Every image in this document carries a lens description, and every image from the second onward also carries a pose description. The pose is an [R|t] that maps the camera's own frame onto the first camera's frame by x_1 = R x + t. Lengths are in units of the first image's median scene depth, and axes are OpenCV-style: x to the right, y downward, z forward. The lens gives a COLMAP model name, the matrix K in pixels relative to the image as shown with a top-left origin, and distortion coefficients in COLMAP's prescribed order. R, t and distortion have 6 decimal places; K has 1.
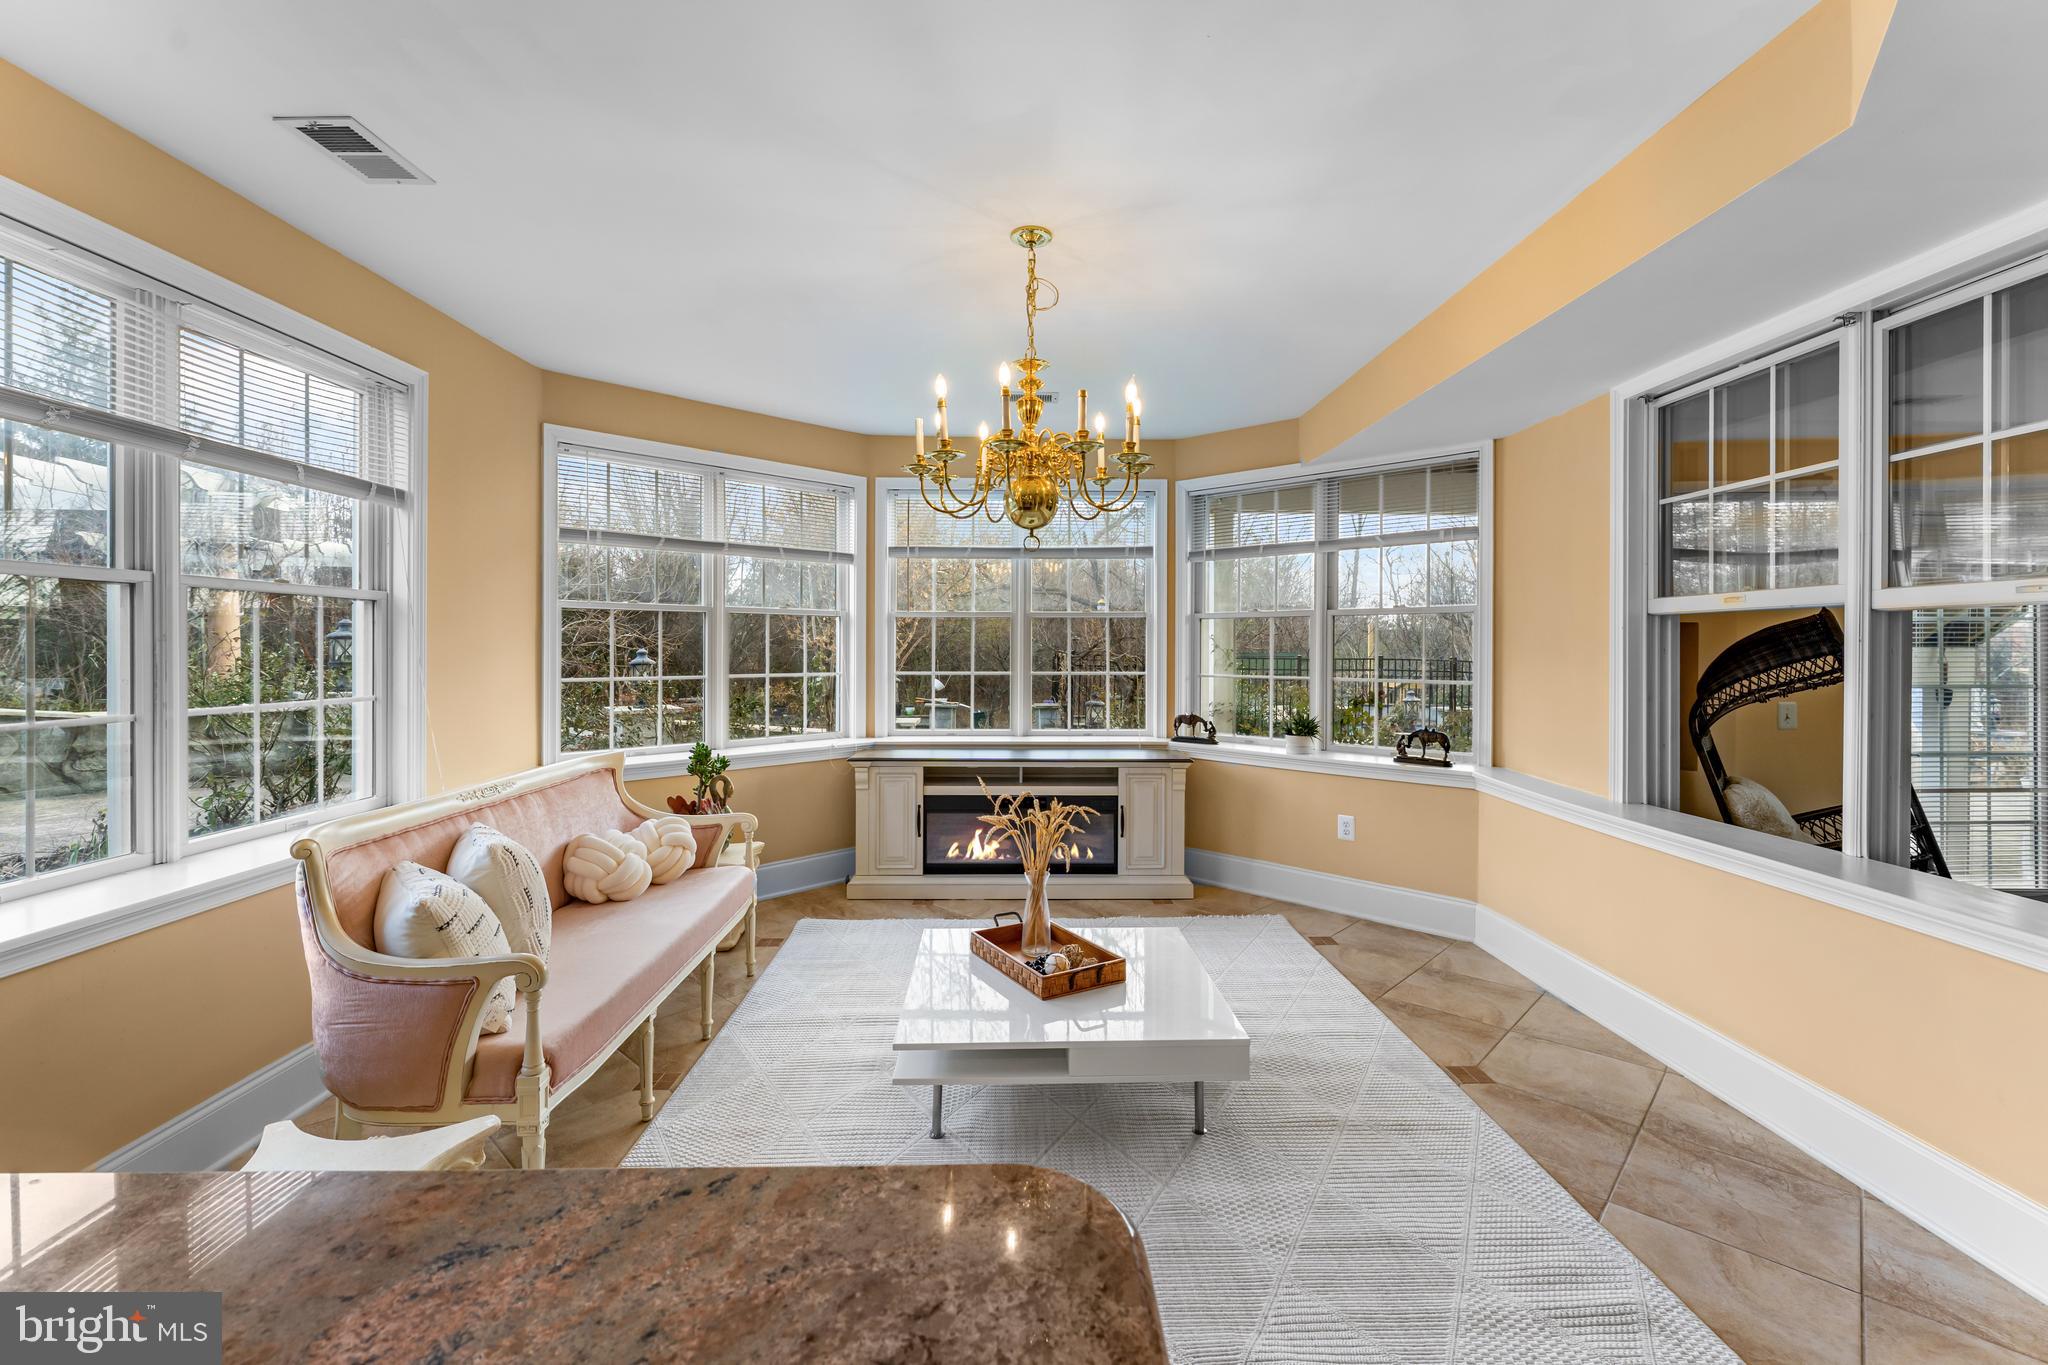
lens RADIAL K [[868.1, 0, 1026.9], [0, 868.1, 658.2], [0, 0, 1]] dist [0.004451, -0.002052]
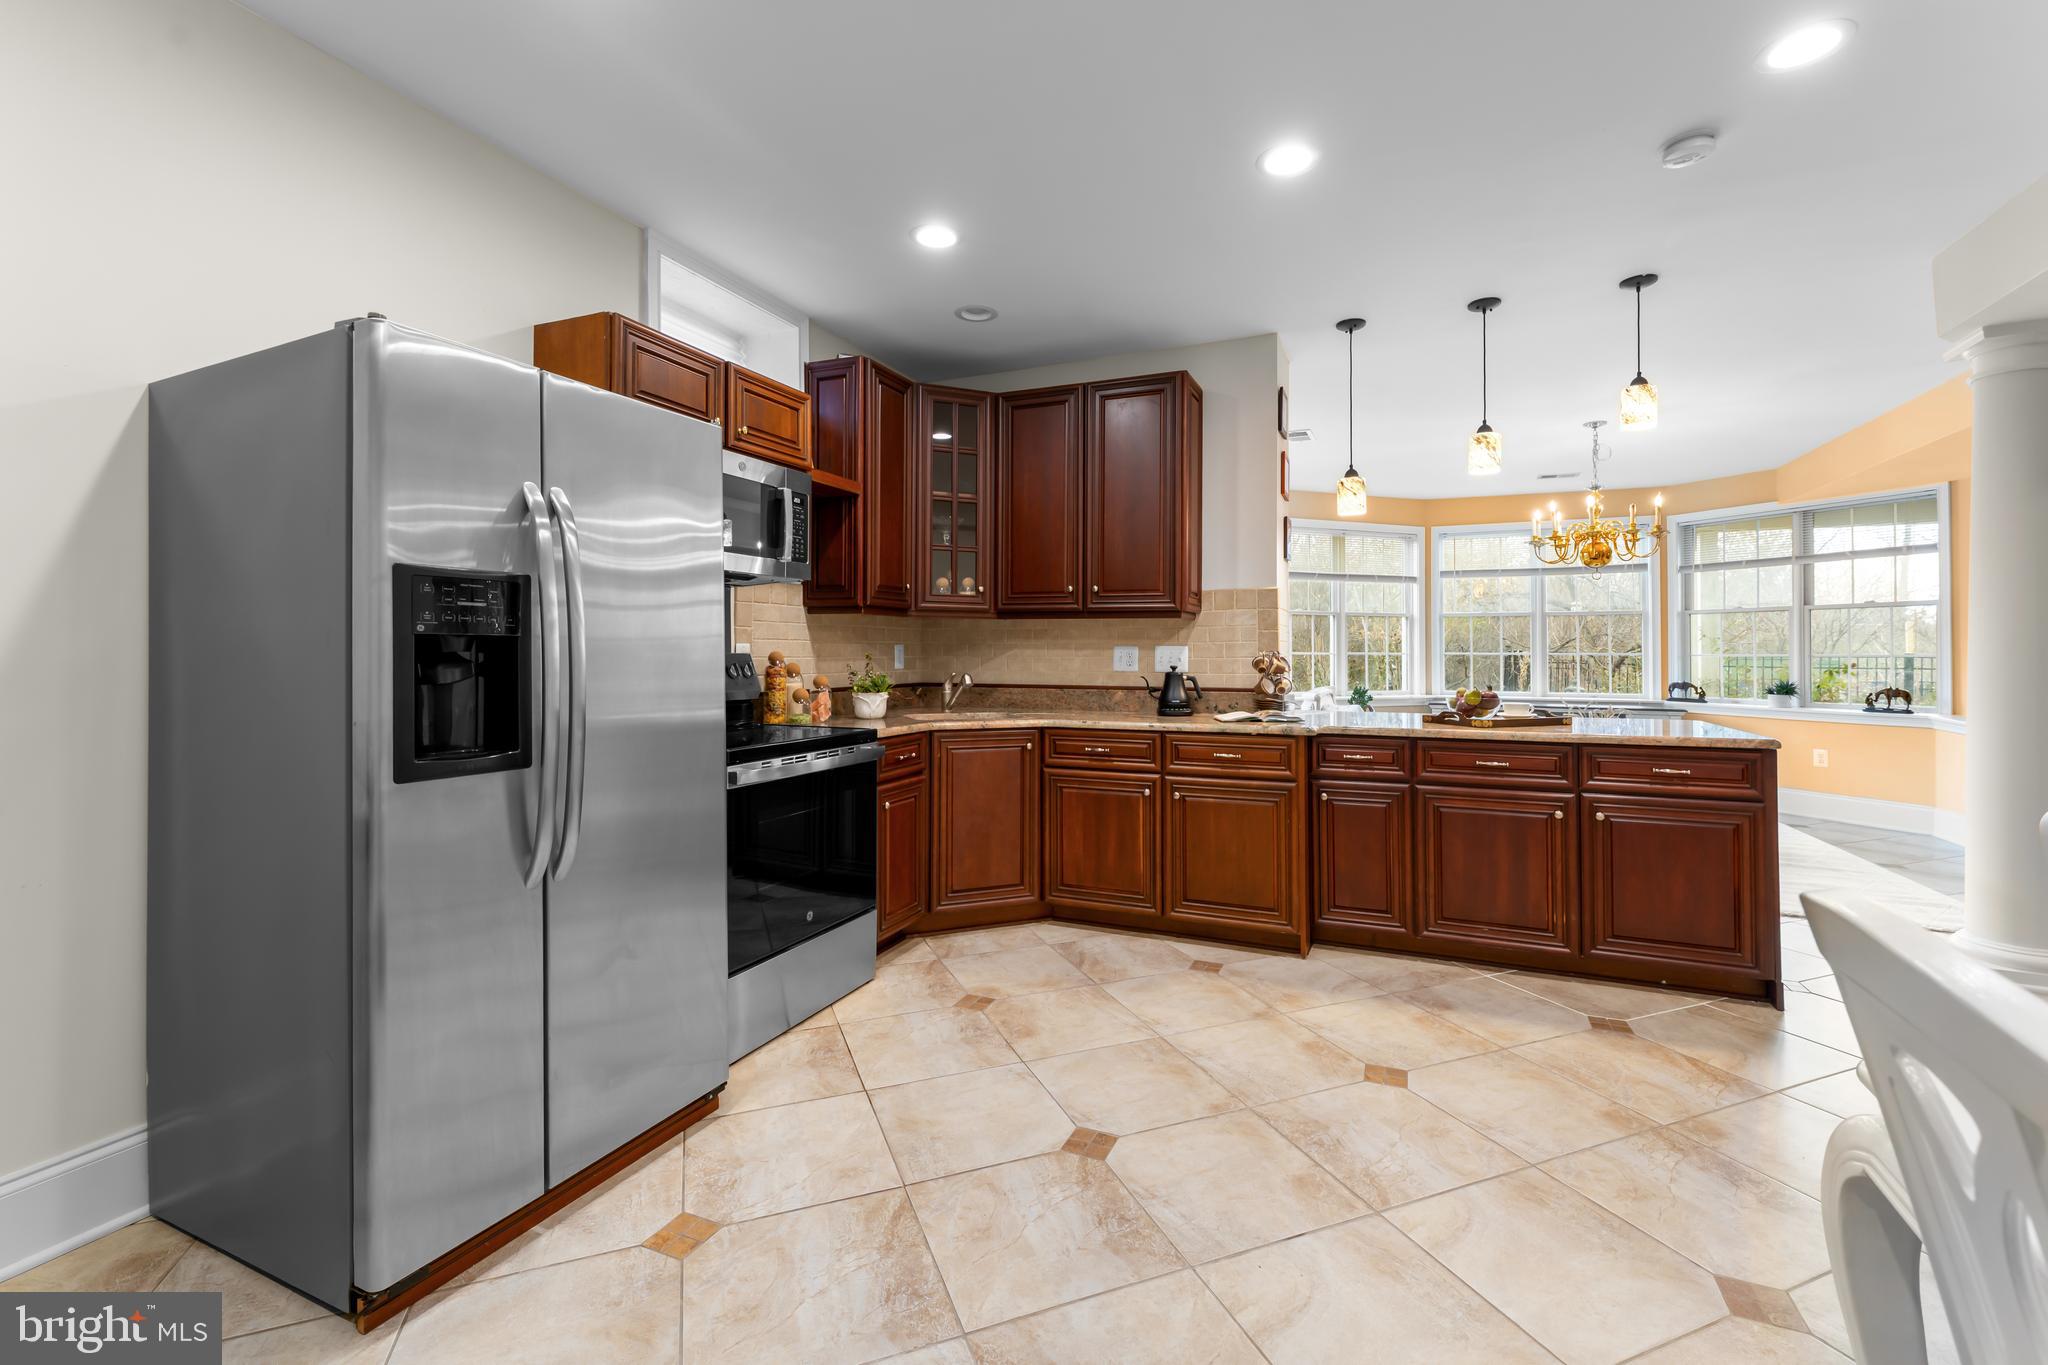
lens RADIAL K [[868.1, 0, 1031.1], [0, 868.1, 645.3], [0, 0, 1]] dist [0.004451, -0.002052]
pose [[0.907444, -0.004521, -0.420148, -0.193560], [-0.005806, 0.999712, -0.023298, 0.048592], [0.420133, 0.023581, 0.907156, -0.788747]]
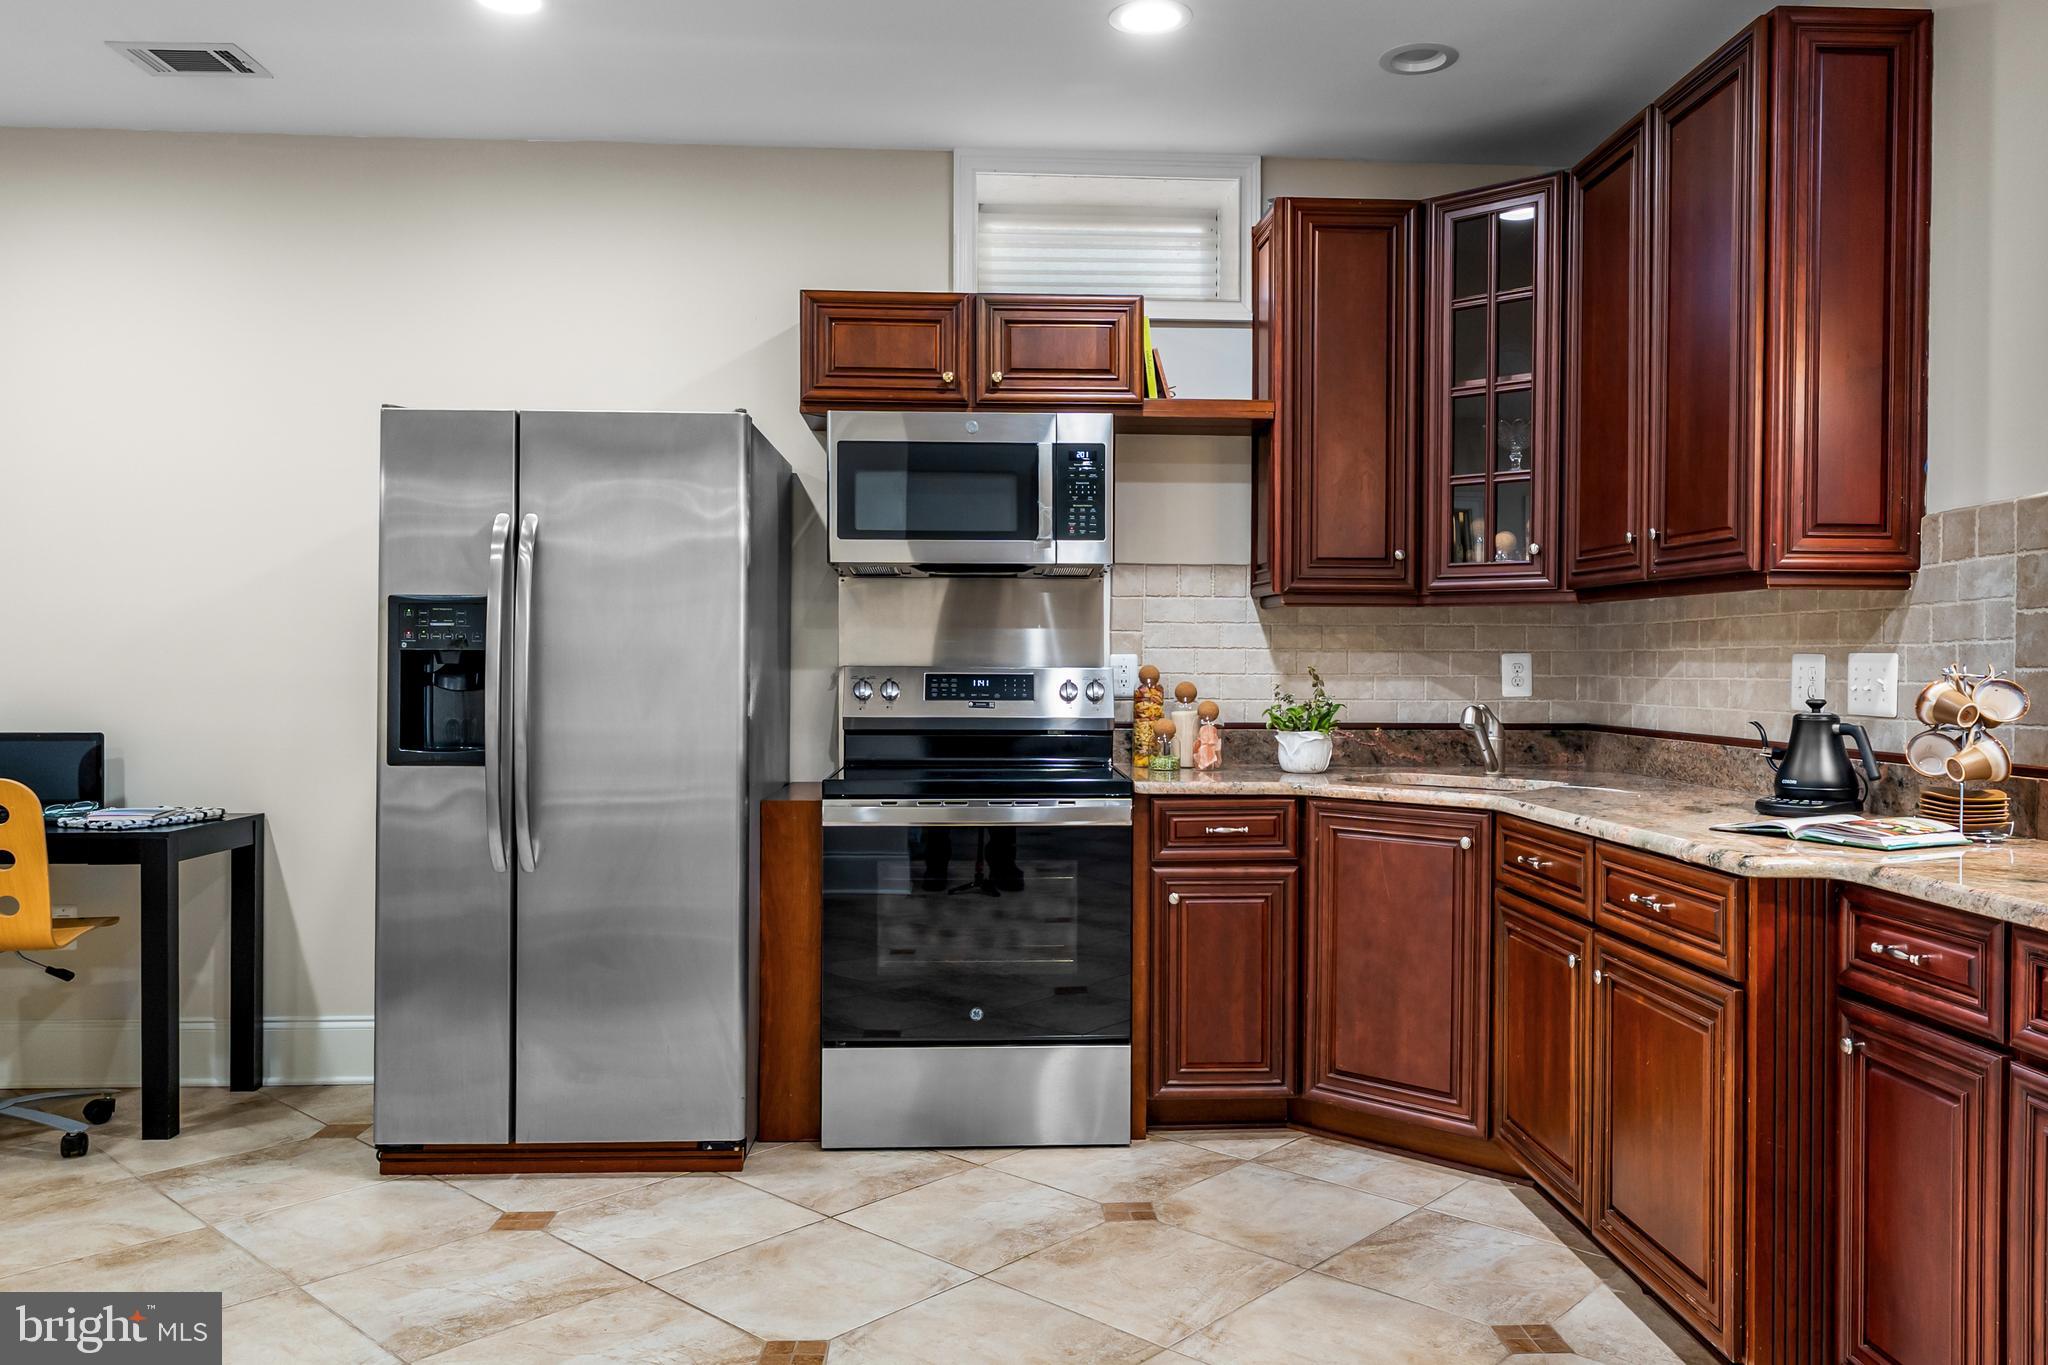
lens RADIAL K [[1478.5, 0, 1058.9], [0, 1478.5, 680.4], [0, 0, 1]] dist [0.002356, -0.004283]
pose [[0.038507, 0.008596, -0.999221, 0.176129], [-0.019065, 0.999787, 0.007866, 0.041300], [0.999076, 0.018747, 0.038663, -0.307253]]
